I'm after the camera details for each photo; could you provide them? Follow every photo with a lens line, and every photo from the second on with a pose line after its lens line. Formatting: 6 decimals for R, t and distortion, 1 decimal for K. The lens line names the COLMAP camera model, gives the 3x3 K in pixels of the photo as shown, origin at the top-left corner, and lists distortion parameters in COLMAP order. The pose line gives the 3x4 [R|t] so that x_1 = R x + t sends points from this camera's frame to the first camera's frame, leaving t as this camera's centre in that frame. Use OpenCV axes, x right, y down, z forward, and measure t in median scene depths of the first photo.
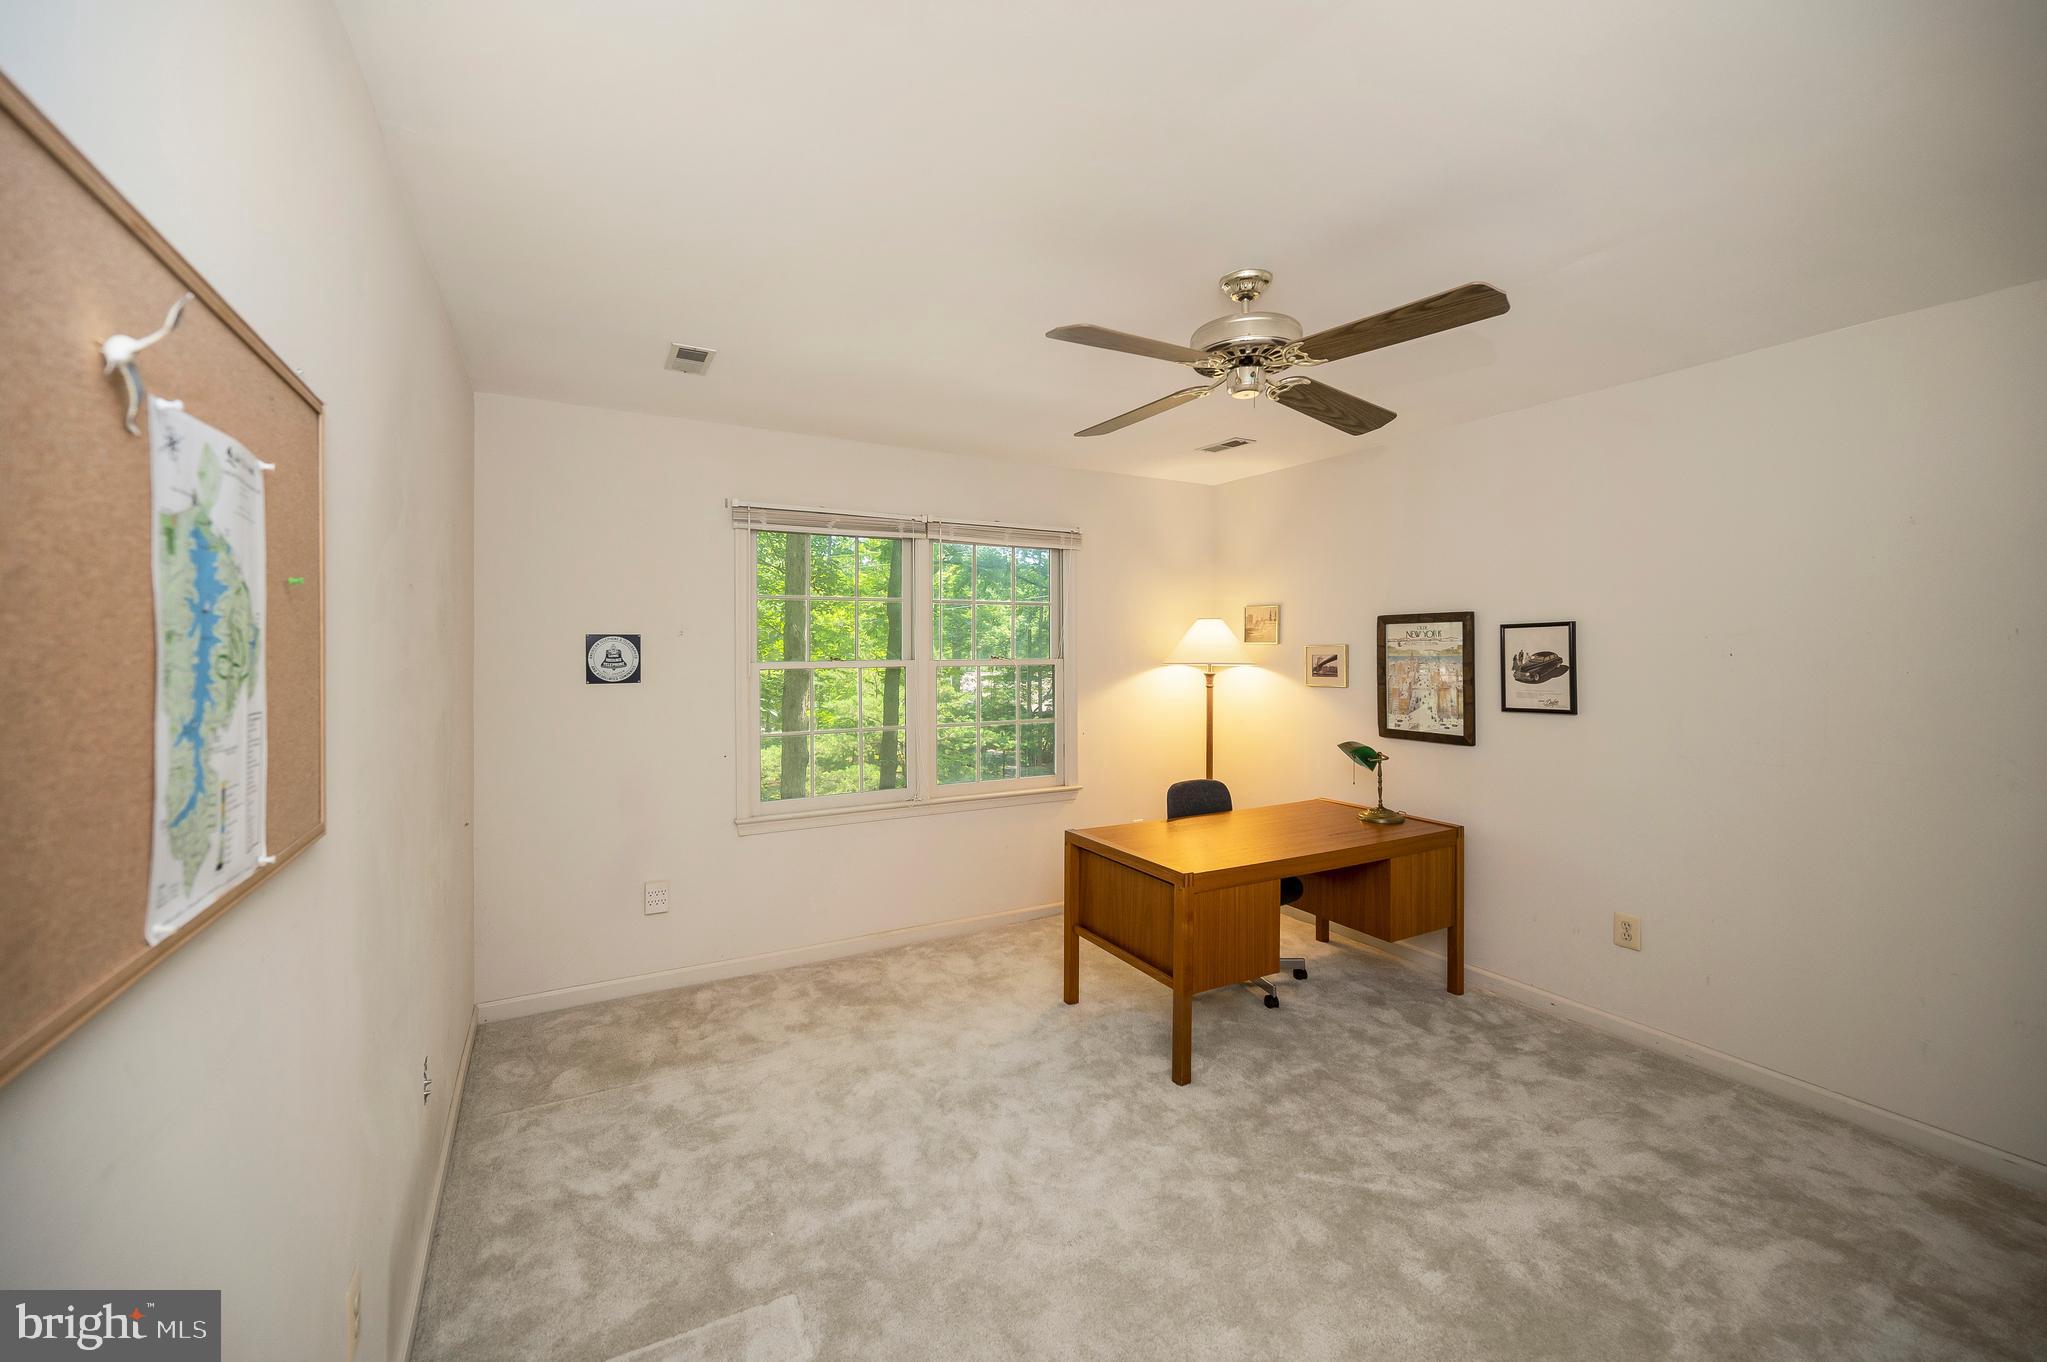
lens RADIAL K [[836.0, 0, 1034.6], [0, 836.0, 669.3], [0, 0, 1]] dist [-0.000733, -0.000124]
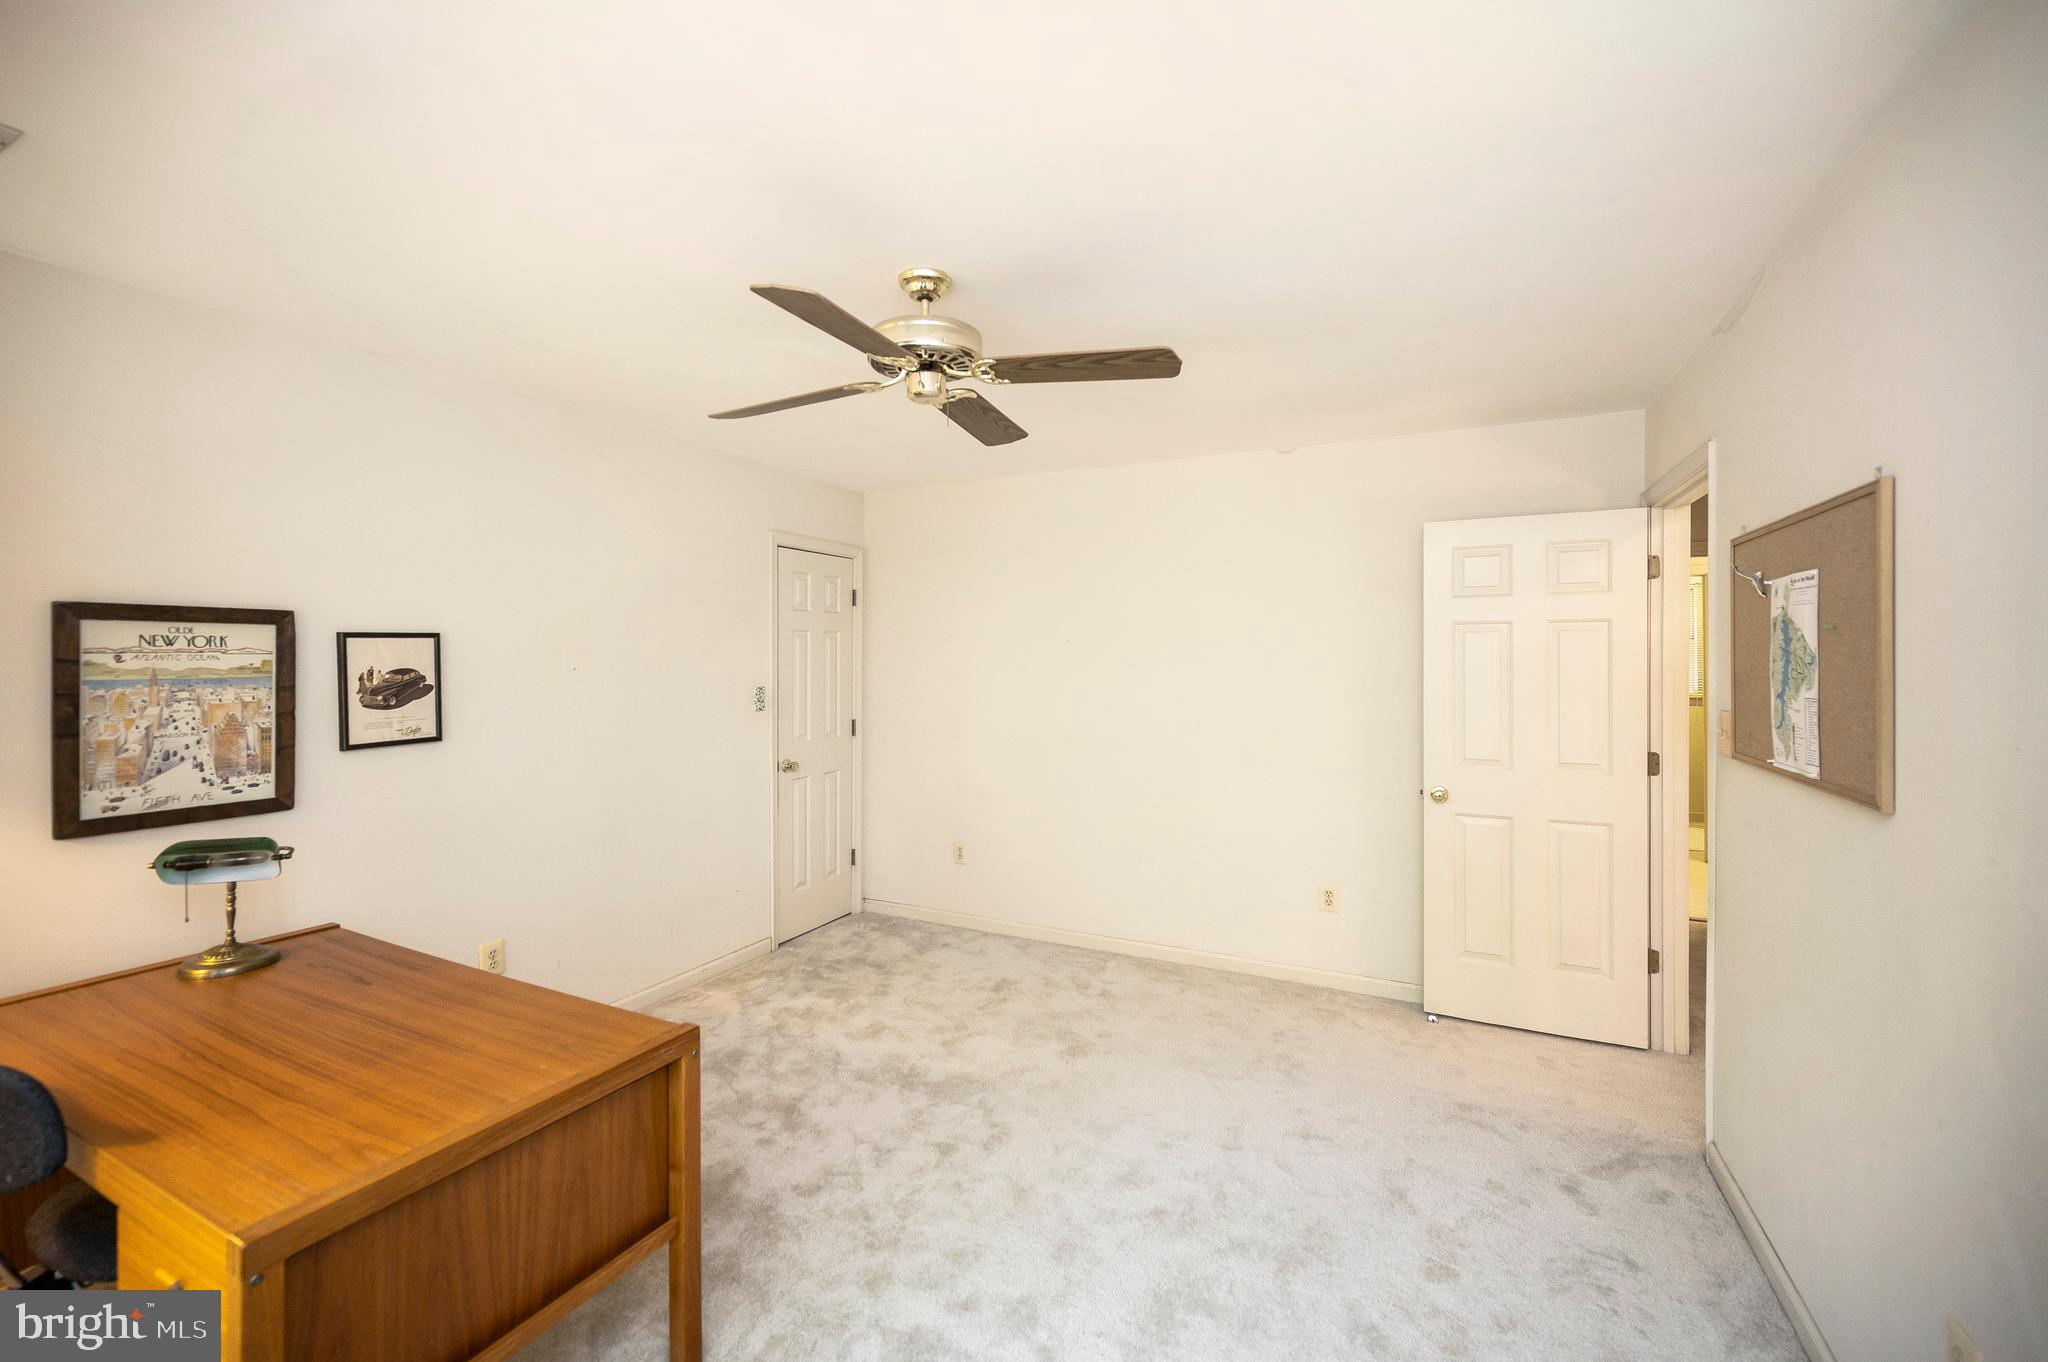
lens RADIAL K [[836.4, 0, 1032.0], [0, 836.4, 664.4], [0, 0, 1]] dist [-0.000733, -0.000124]
pose [[-0.559529, -0.003000, 0.828806, -0.388247], [0.021280, 0.999612, 0.017985, -0.025922], [-0.828538, 0.027700, -0.559248, 0.916506]]
